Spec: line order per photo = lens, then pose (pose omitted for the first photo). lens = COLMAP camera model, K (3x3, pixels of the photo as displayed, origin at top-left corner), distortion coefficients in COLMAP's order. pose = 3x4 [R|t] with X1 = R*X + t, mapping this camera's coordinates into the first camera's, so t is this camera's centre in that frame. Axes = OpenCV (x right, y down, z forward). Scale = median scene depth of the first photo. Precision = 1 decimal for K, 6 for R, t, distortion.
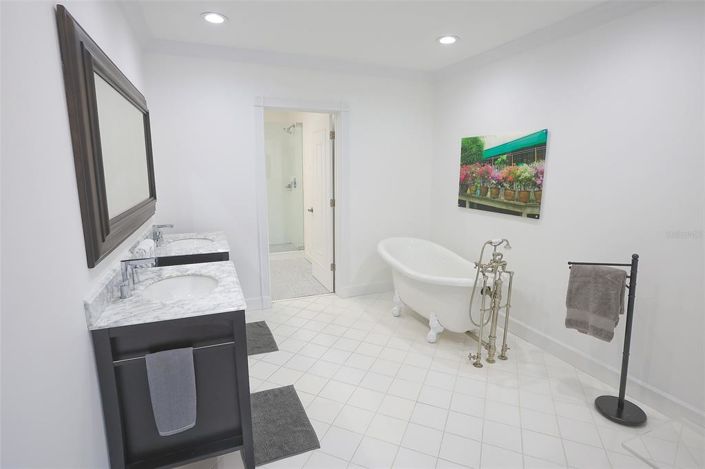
lens RADIAL K [[353.6, 0, 352.5], [0, 353.6, 234.5], [0, 0, 1]] dist [-0.059916, 0.026018]
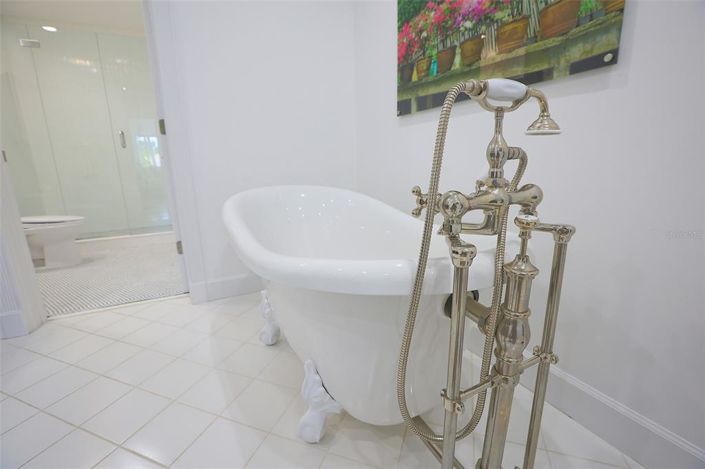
lens RADIAL K [[317.7, 0, 352.5], [0, 317.7, 234.5], [0, 0, 1]] dist [-0.061998, 0.022973]
pose [[0.997605, -0.040582, 0.056008, 0.288111], [0.038341, 0.998442, 0.040535, 0.096430], [-0.057565, -0.038291, 0.997607, 0.773150]]
